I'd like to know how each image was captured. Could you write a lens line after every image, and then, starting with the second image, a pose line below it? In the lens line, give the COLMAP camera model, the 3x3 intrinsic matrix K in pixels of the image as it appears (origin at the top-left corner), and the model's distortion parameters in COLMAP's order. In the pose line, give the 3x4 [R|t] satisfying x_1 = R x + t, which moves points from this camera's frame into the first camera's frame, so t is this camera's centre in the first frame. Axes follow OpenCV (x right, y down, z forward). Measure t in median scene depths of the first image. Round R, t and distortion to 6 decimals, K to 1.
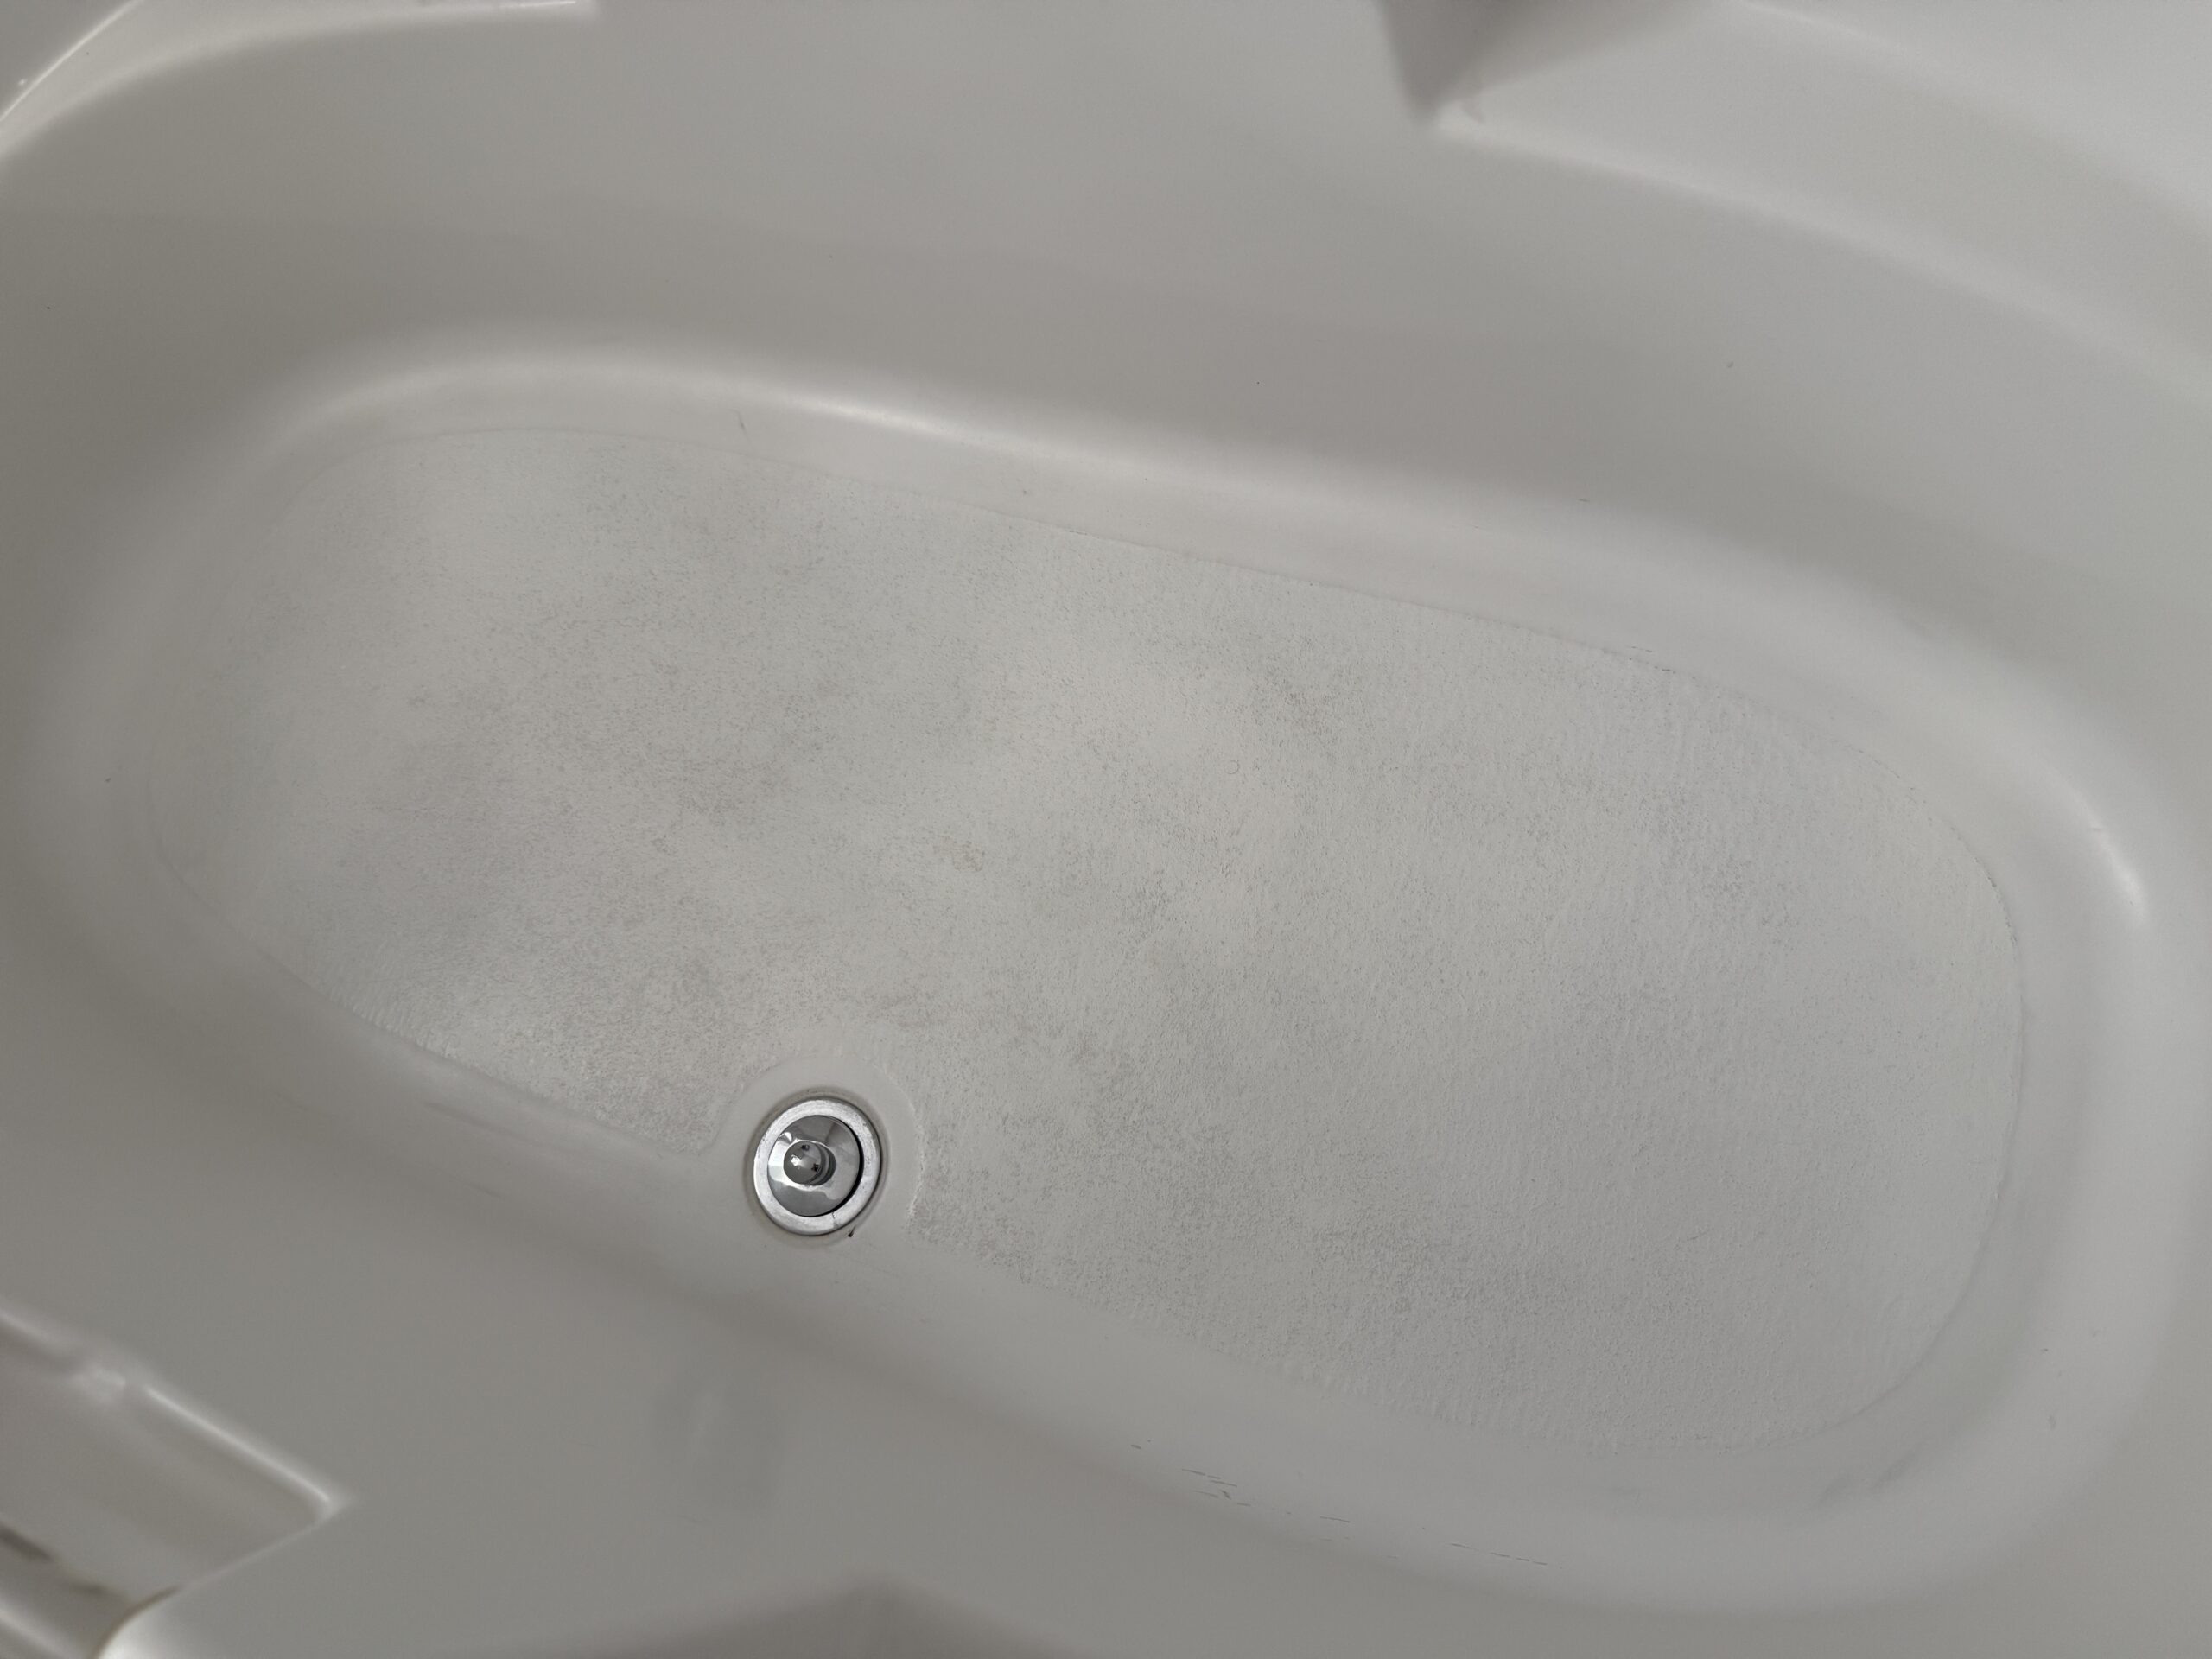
lens RADIAL K [[1554.3, 0, 1118.3], [0, 1554.3, 829.4], [0, 0, 1]] dist [0.044928, -0.052475]
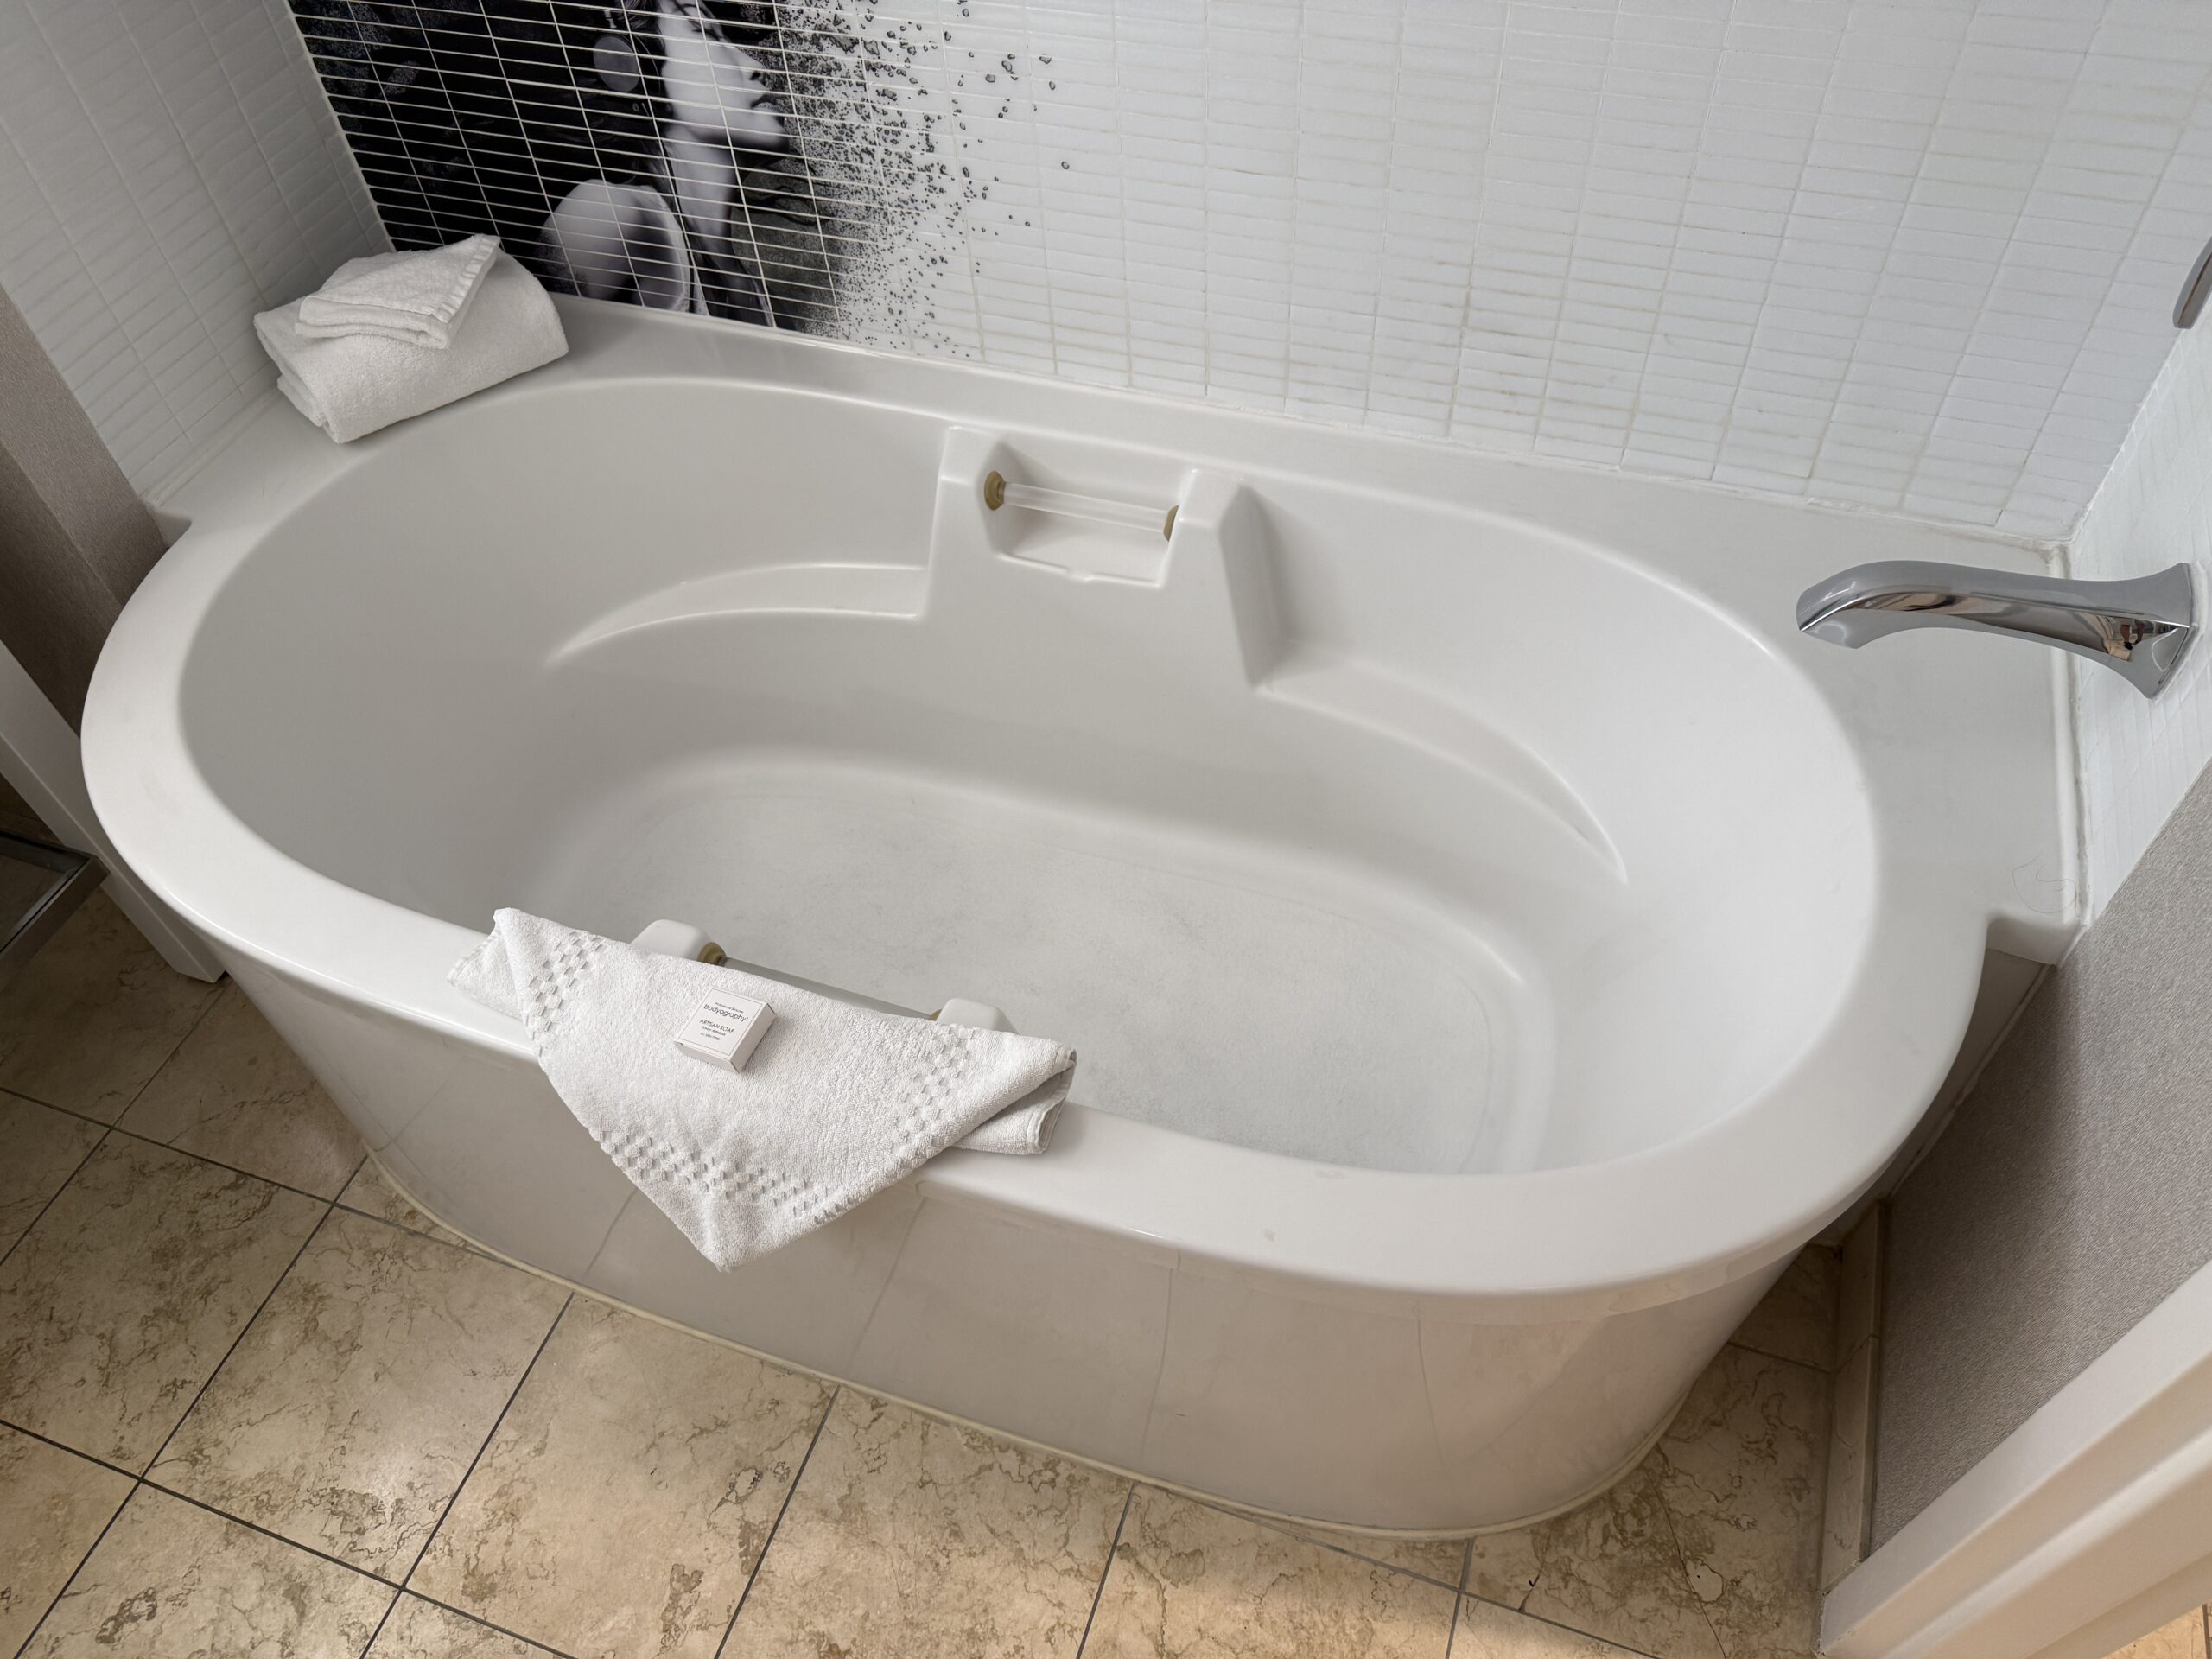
lens RADIAL K [[1554.3, 0, 1121.9], [0, 1554.3, 825.8], [0, 0, 1]] dist [0.044928, -0.052475]
pose [[0.983615, 0.082713, 0.160186, -0.341081], [-0.019940, 0.933000, -0.359324, 0.577088], [-0.179174, 0.350243, 0.919362, -1.057622]]
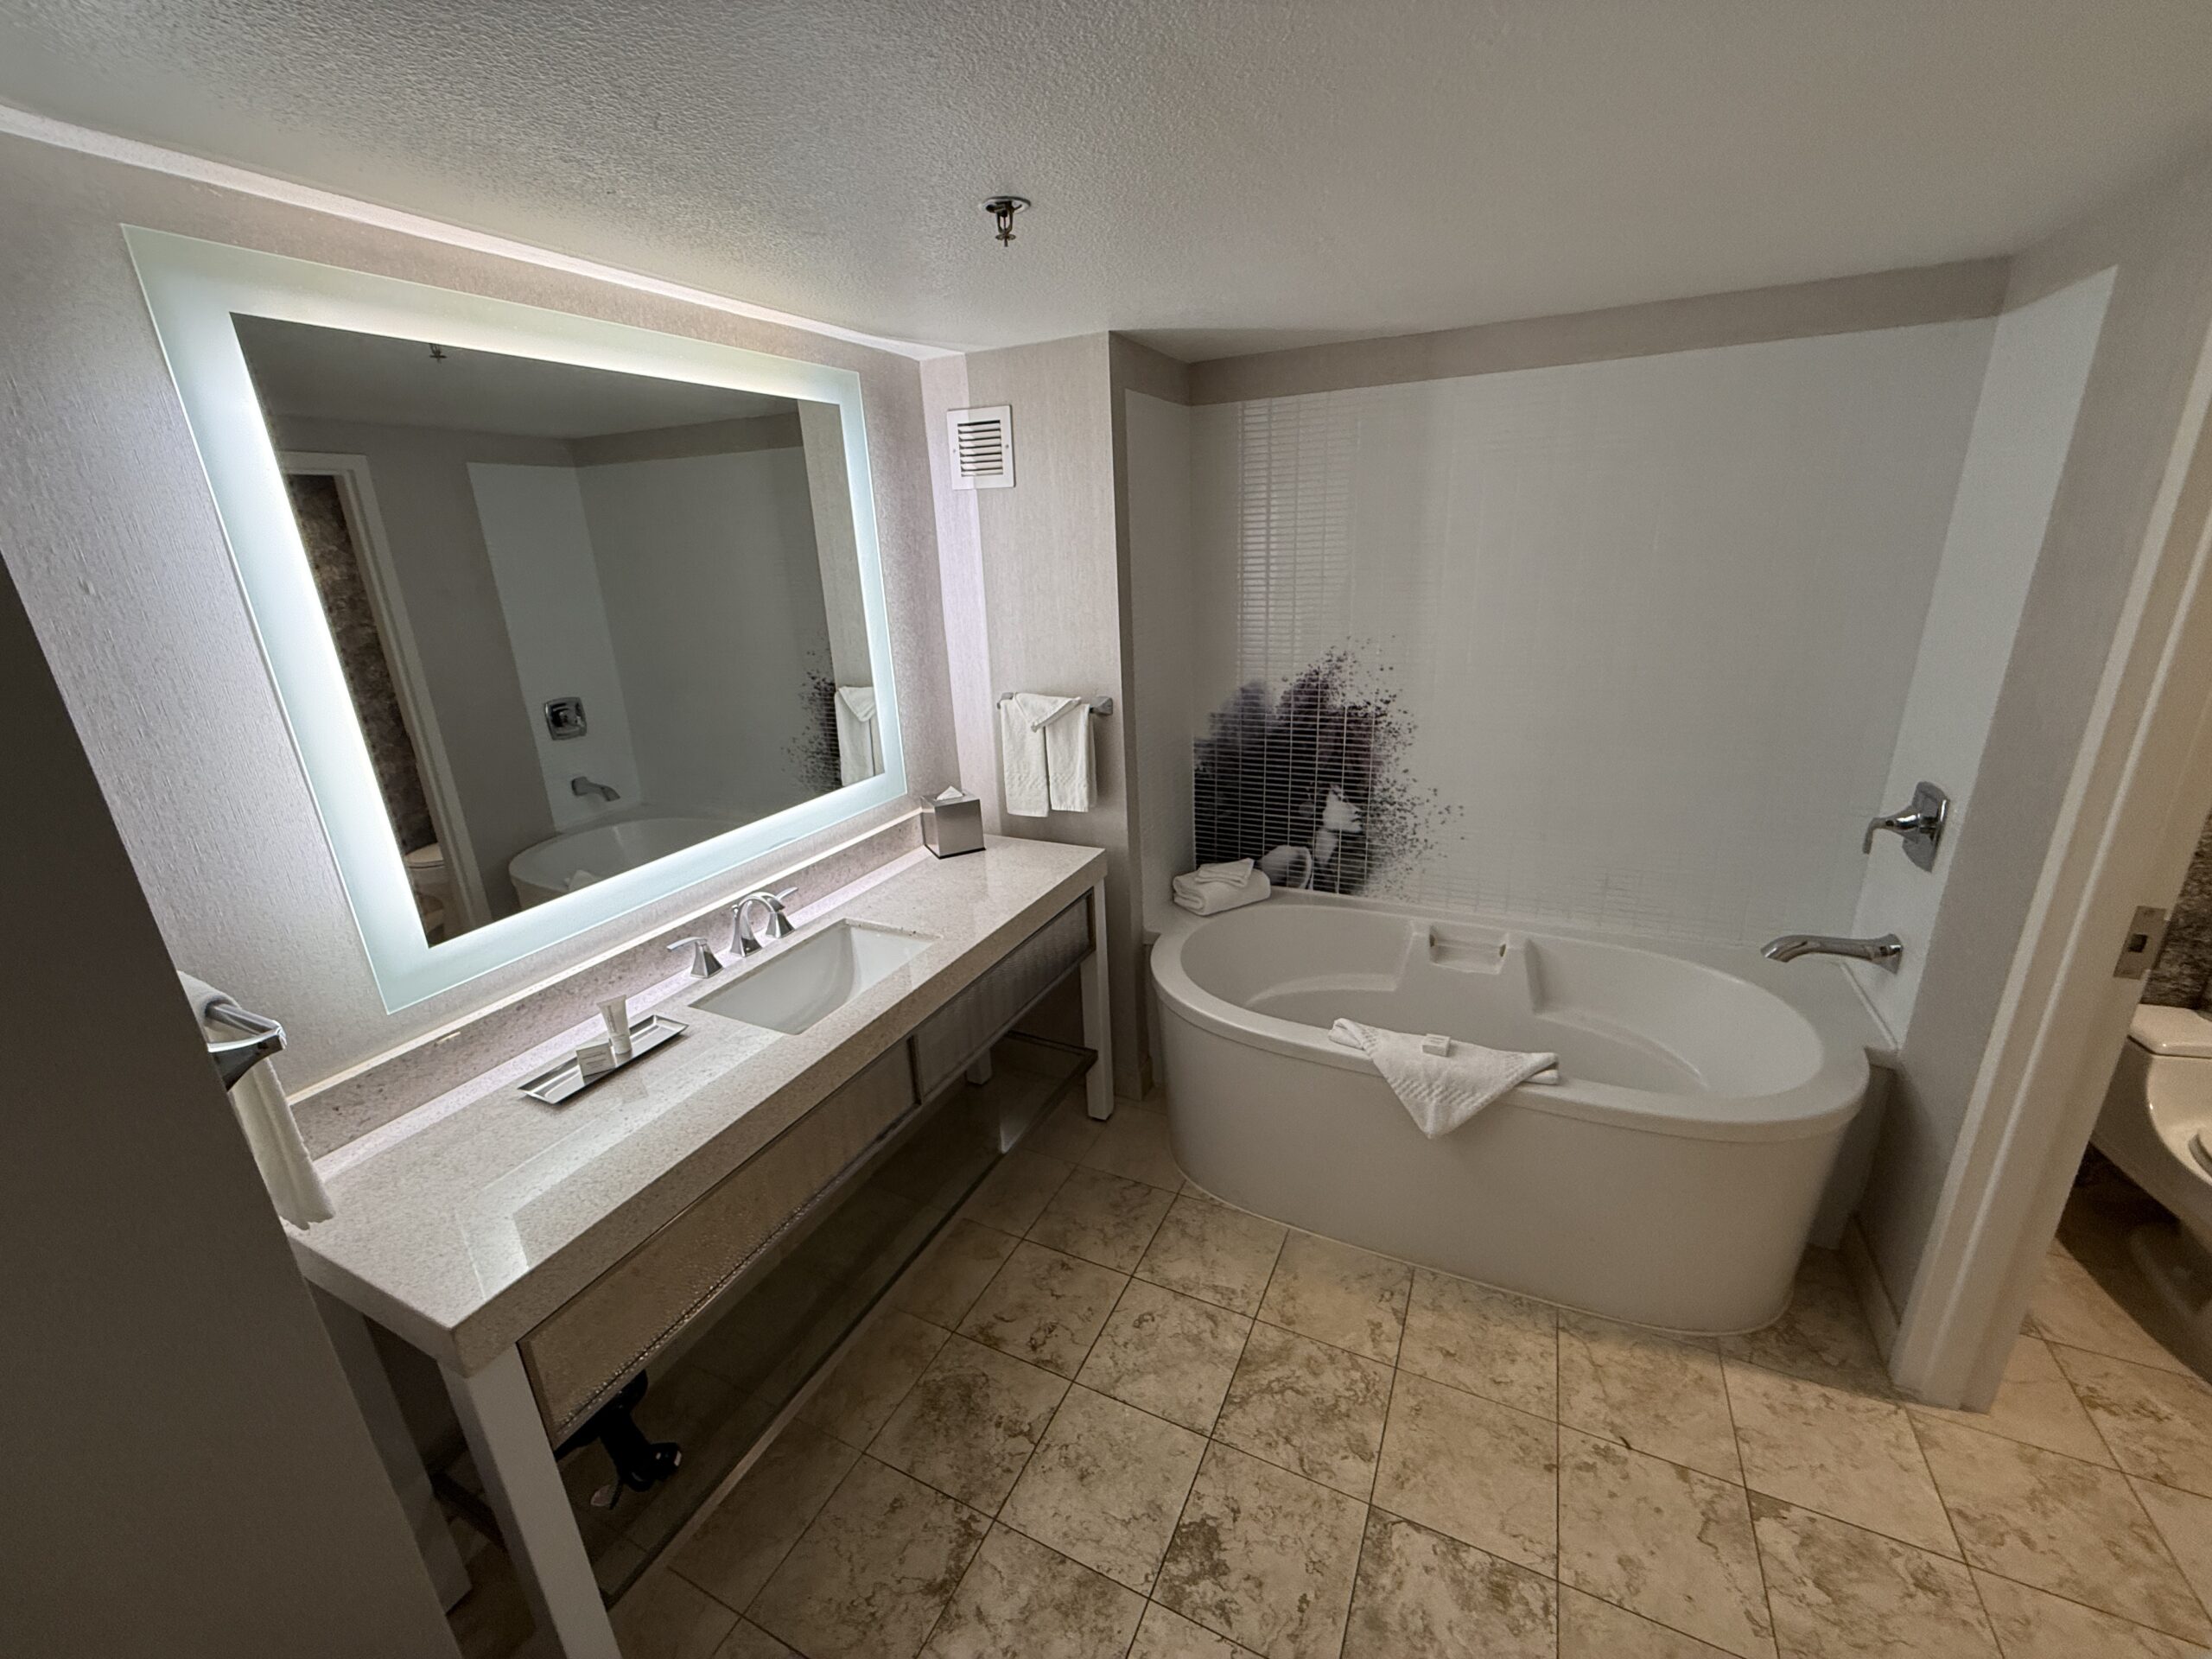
lens RADIAL K [[883.3, 0, 1111.1], [0, 883.3, 829.6], [0, 0, 1]] dist [0.002676, -0.000394]
pose [[0.980236, 0.197514, -0.011192, -2.009383], [-0.129564, 0.598198, -0.790805, 2.685820], [-0.149500, 0.776626, 0.611966, -1.701844]]
